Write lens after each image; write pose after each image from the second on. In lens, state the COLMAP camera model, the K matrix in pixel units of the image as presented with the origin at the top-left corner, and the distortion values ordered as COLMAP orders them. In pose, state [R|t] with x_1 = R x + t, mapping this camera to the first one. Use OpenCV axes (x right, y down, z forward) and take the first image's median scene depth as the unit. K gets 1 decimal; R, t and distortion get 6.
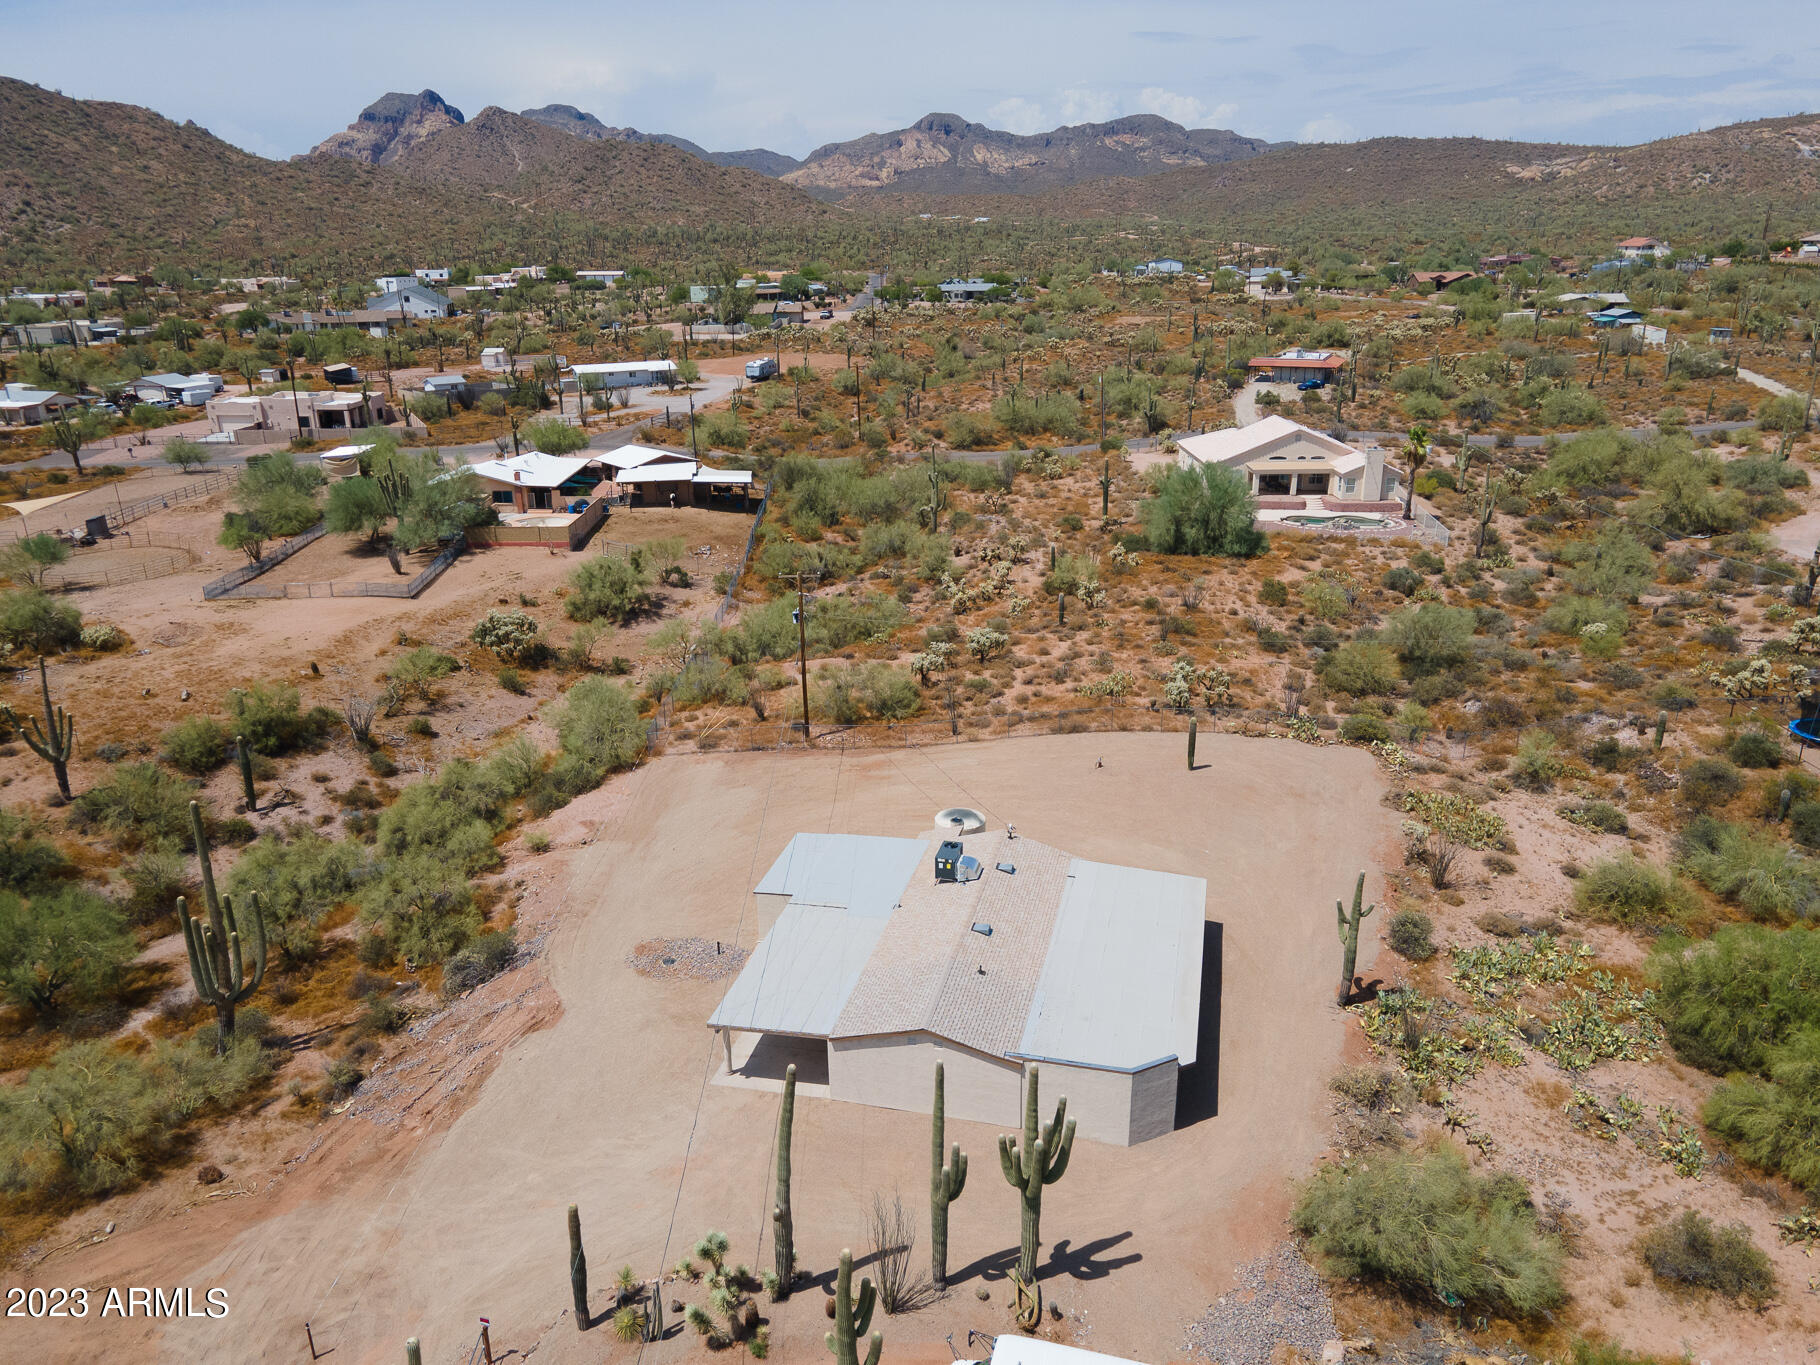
lens RADIAL K [[1328.6, 0, 910.0], [0, 1328.6, 682.5], [0, 0, 1]] dist [0.022175, 0.041541]
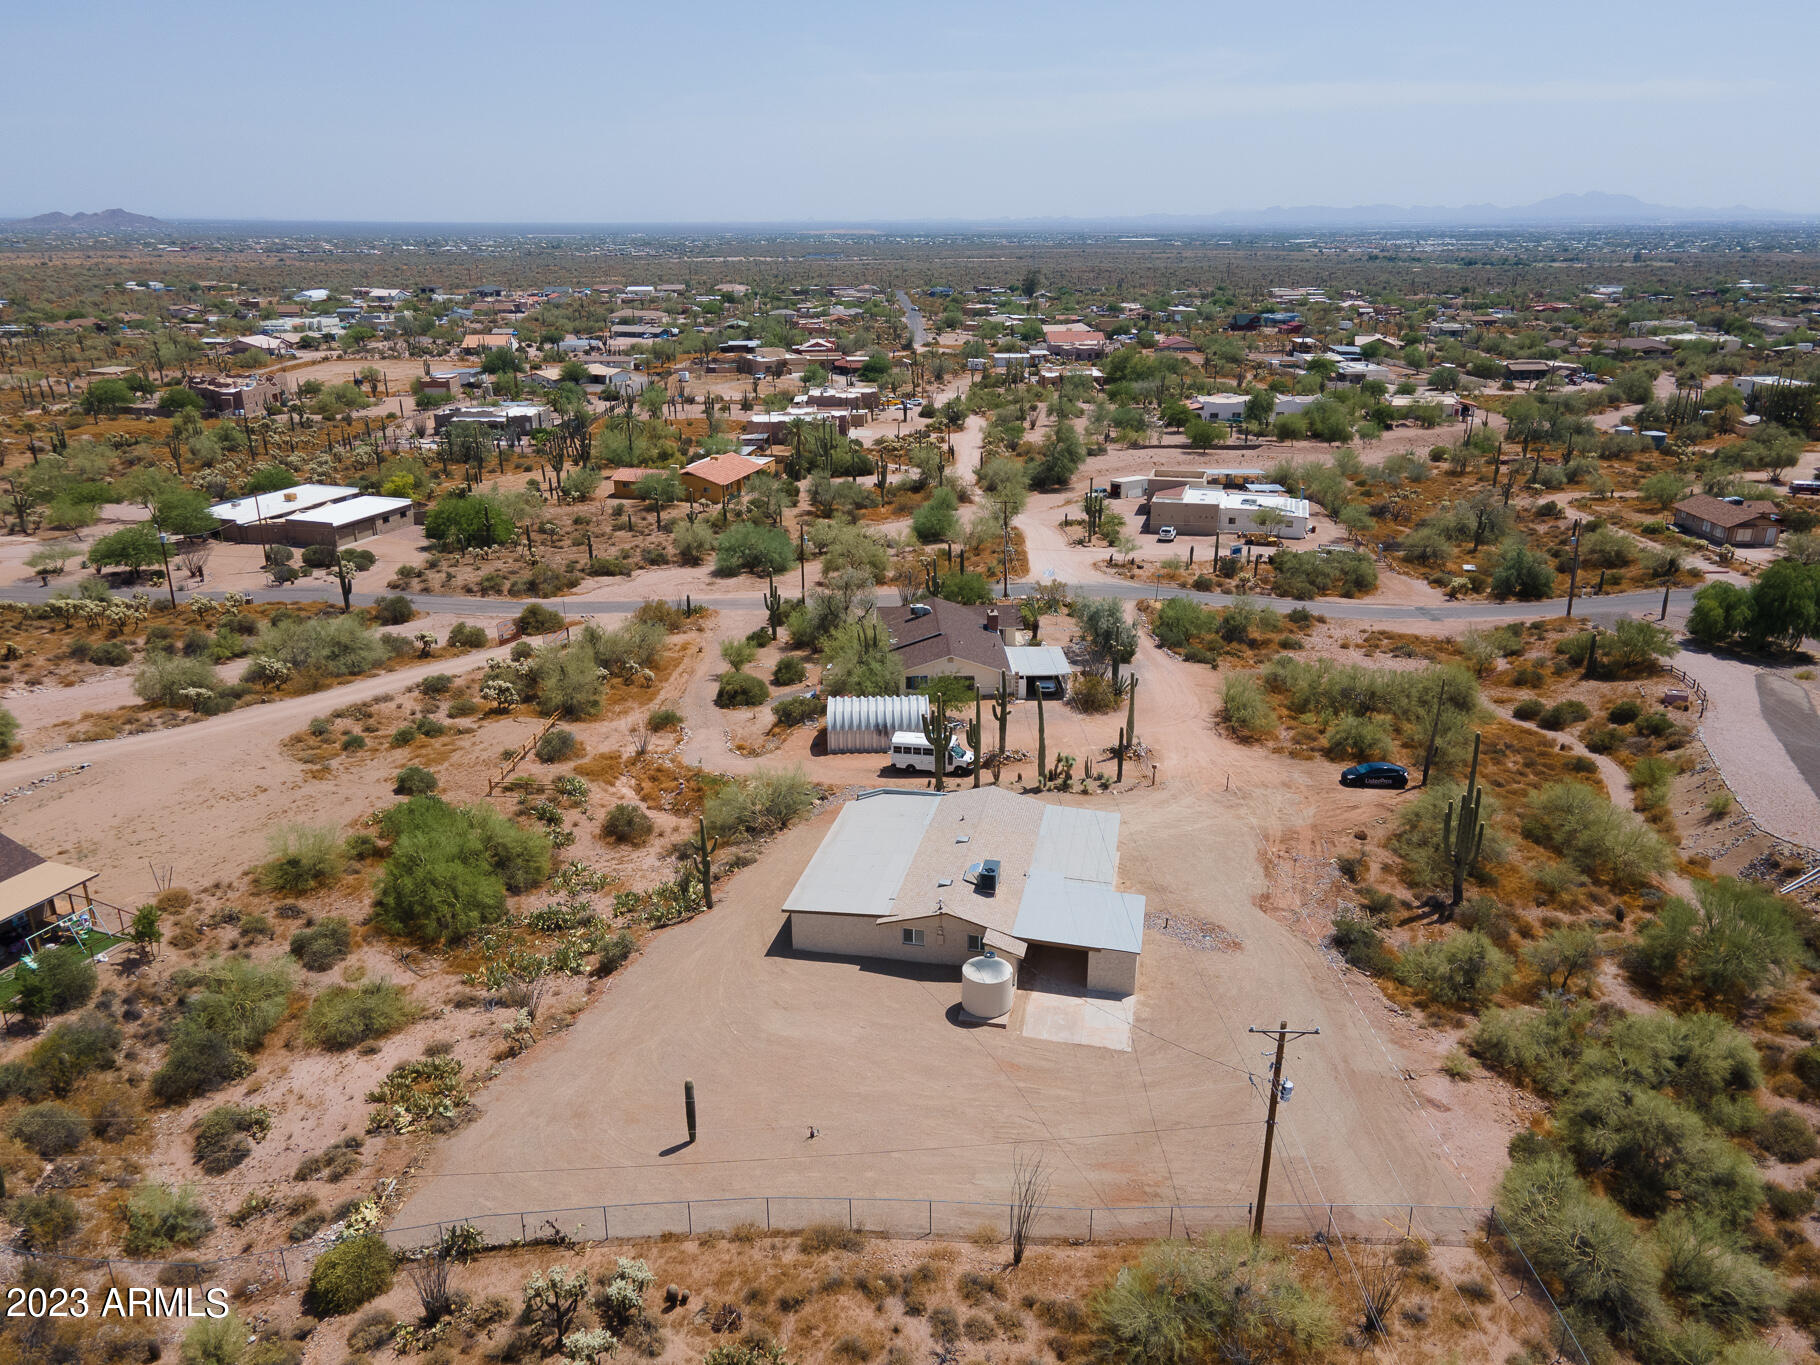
lens RADIAL K [[1328.6, 0, 910.0], [0, 1328.6, 682.5], [0, 0, 1]] dist [0.022175, 0.041541]
pose [[-0.999899, 0.000150, -0.014228, 0.076769], [-0.008762, 0.781396, 0.623974, -0.480737], [0.011211, 0.624035, -0.781316, 1.130592]]
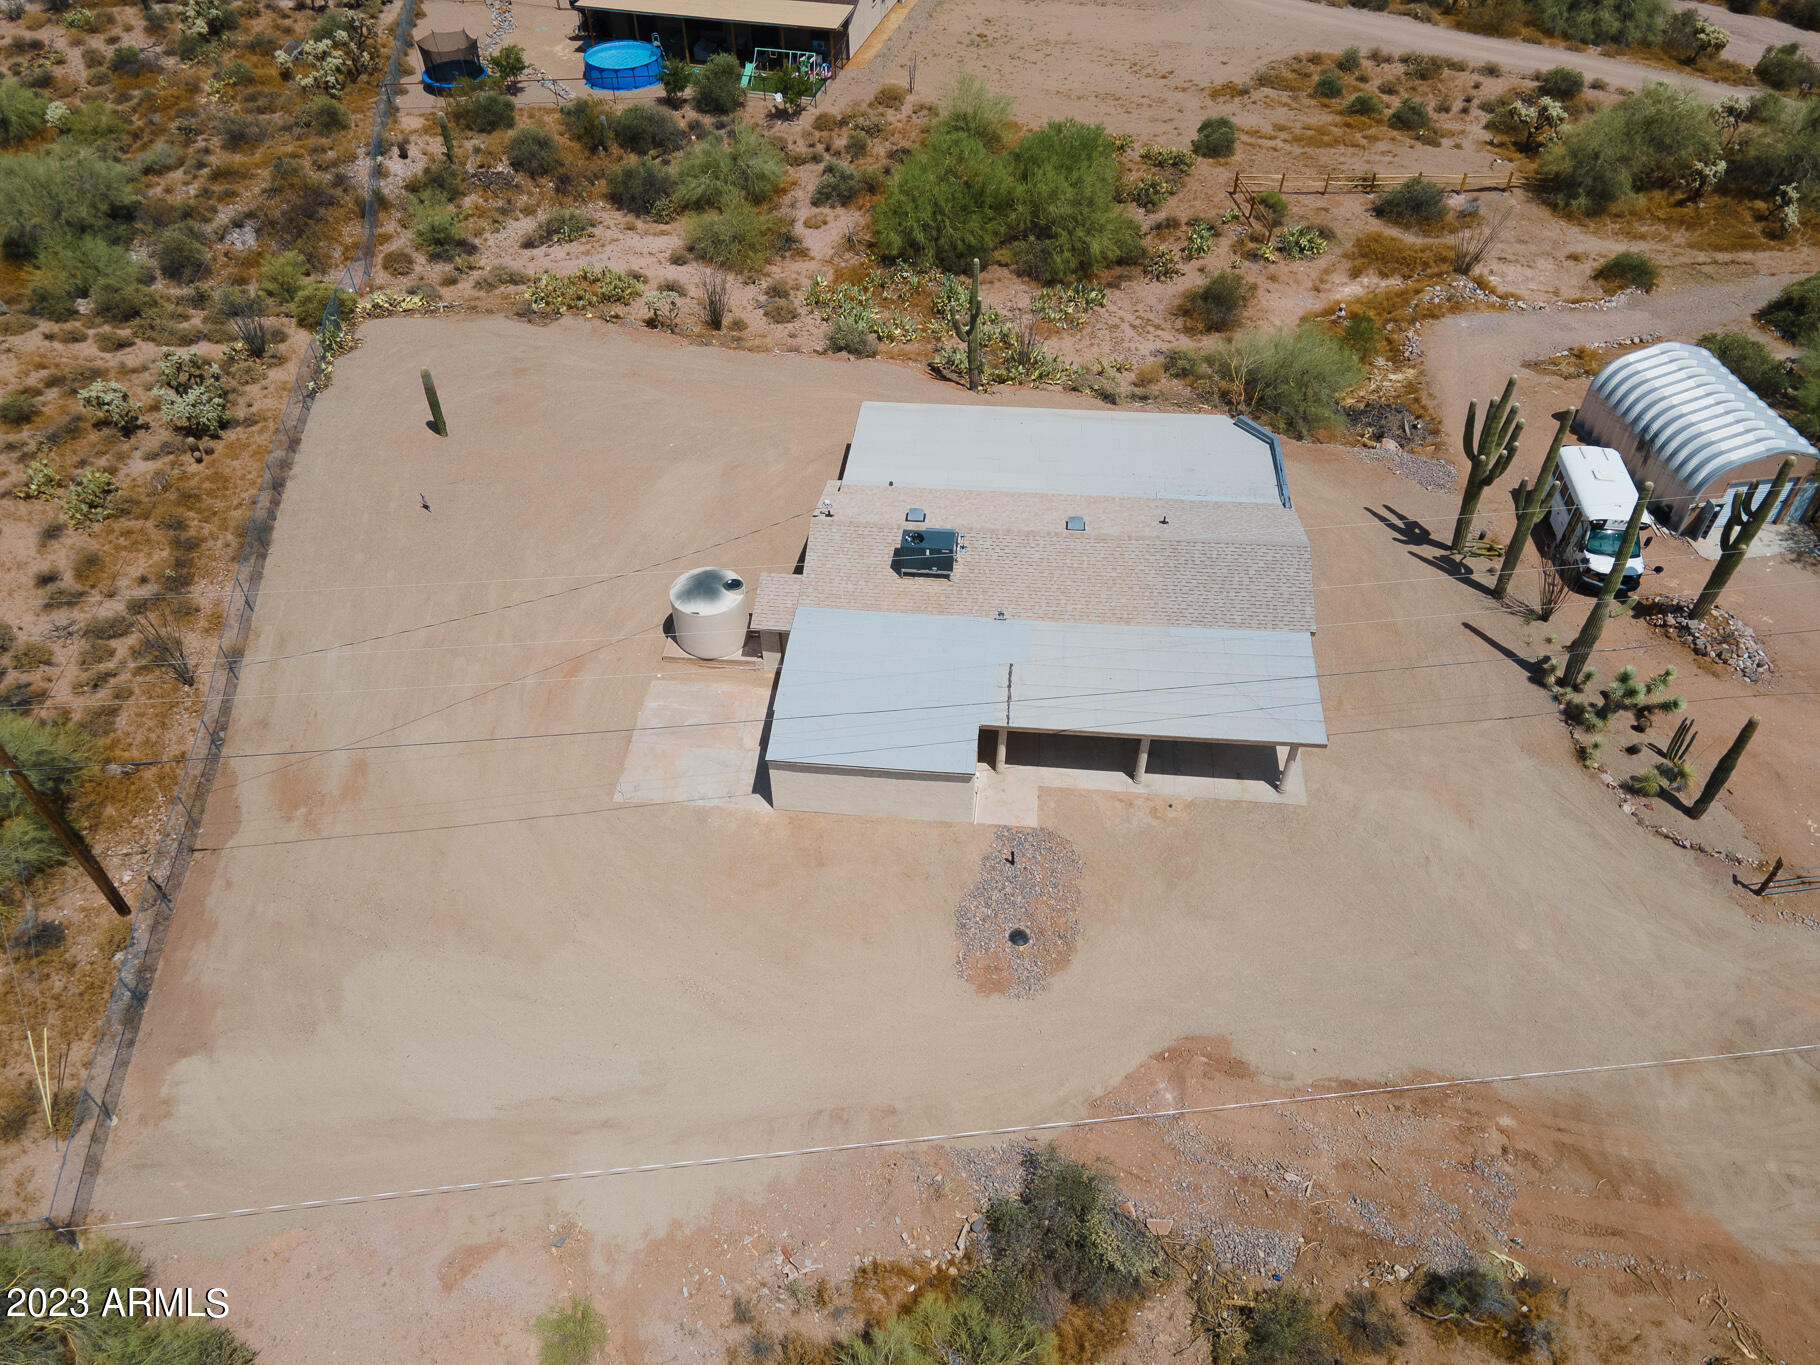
lens RADIAL K [[1328.6, 0, 910.0], [0, 1328.6, 682.5], [0, 0, 1]] dist [0.022175, 0.041541]
pose [[-0.131961, -0.694825, 0.706969, -0.334264], [0.327531, 0.642584, 0.692683, -0.207762], [-0.935580, 0.322961, 0.142781, 0.559260]]
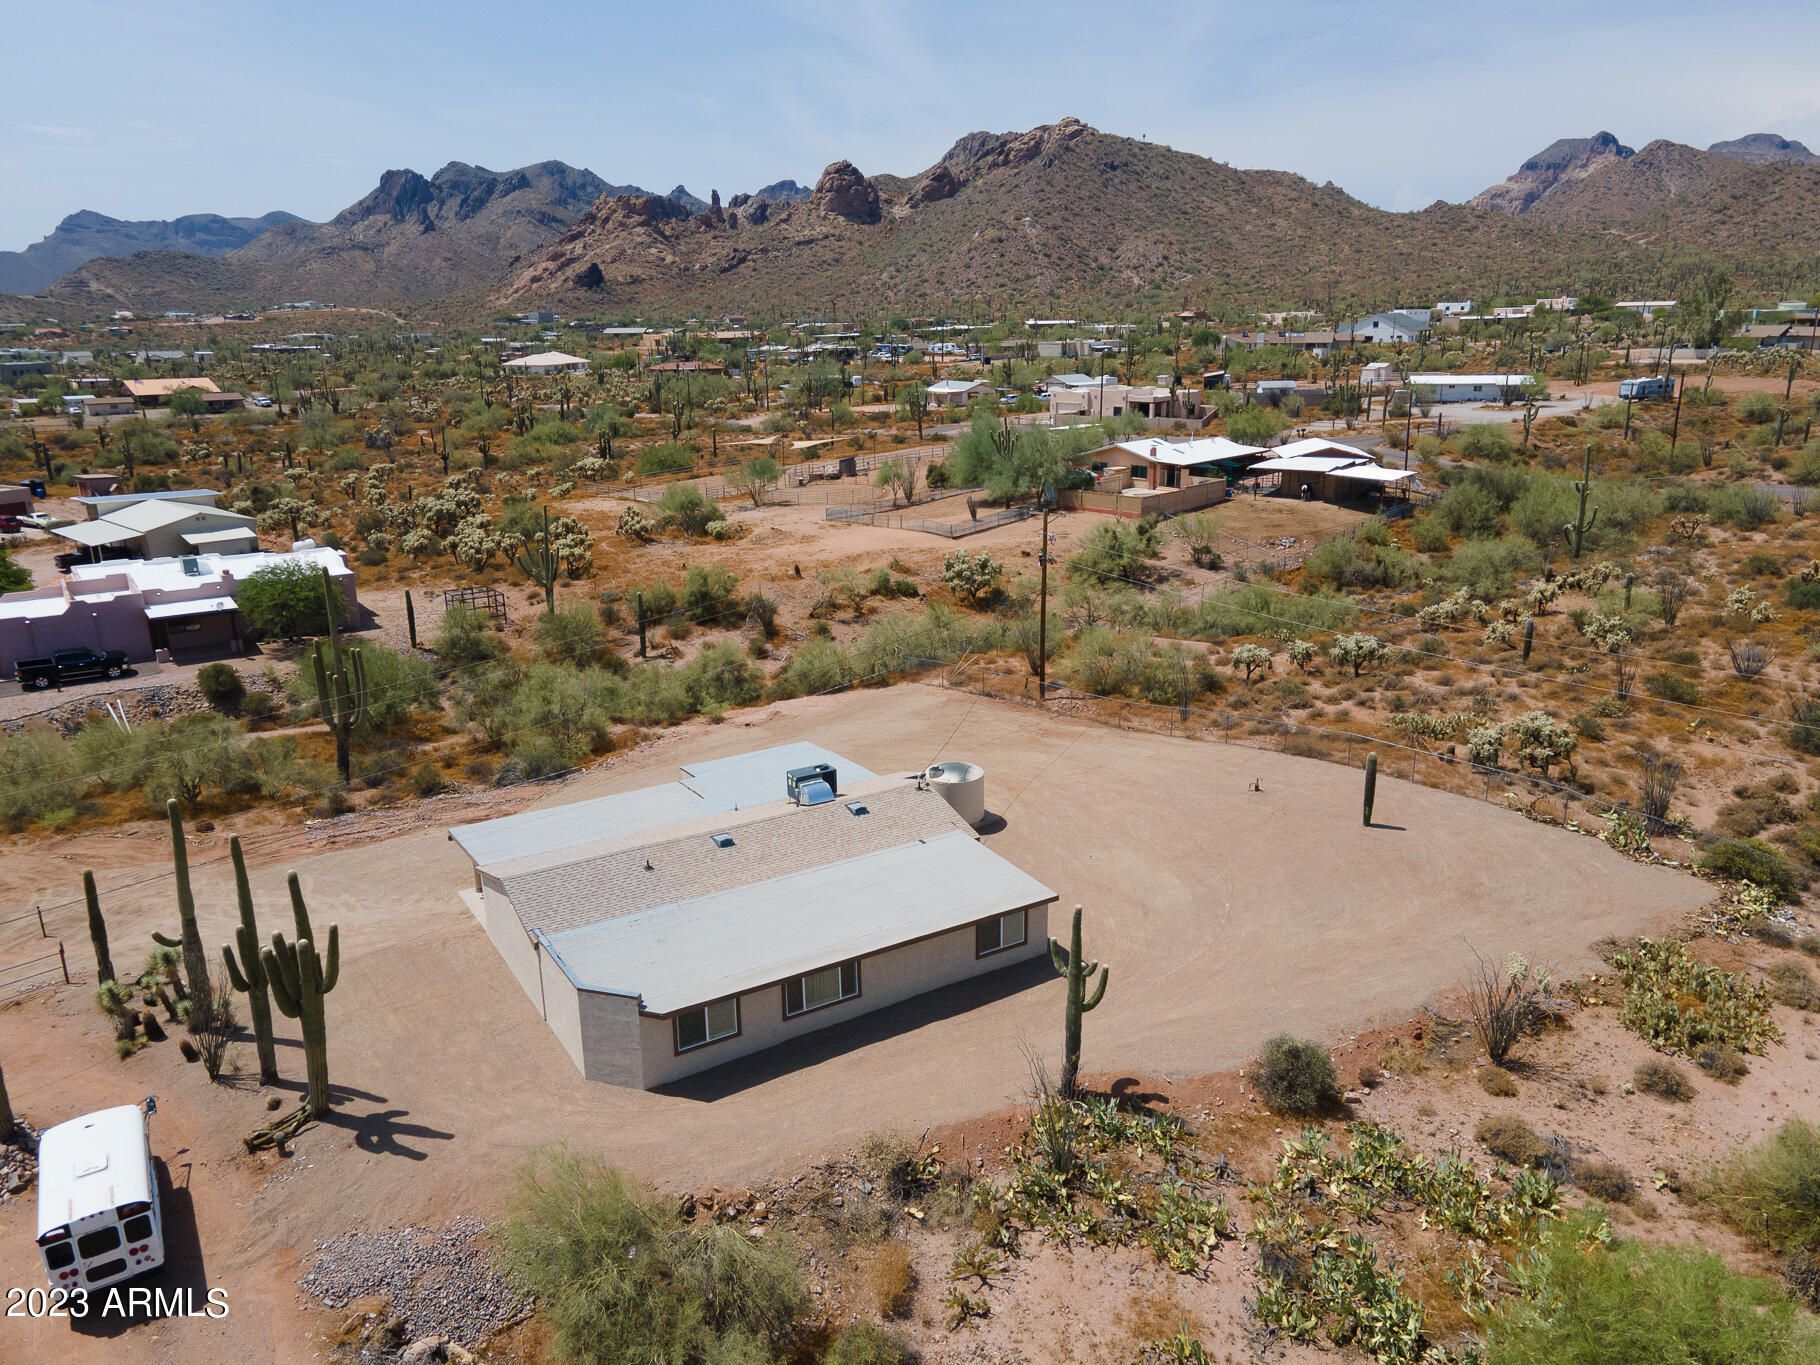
lens RADIAL K [[1328.6, 0, 910.0], [0, 1328.6, 682.5], [0, 0, 1]] dist [0.022175, 0.041541]
pose [[0.713846, 0.193157, -0.673138, 0.399953], [-0.217247, 0.974868, 0.049354, 0.006212], [0.665754, 0.111006, 0.737868, 0.229018]]
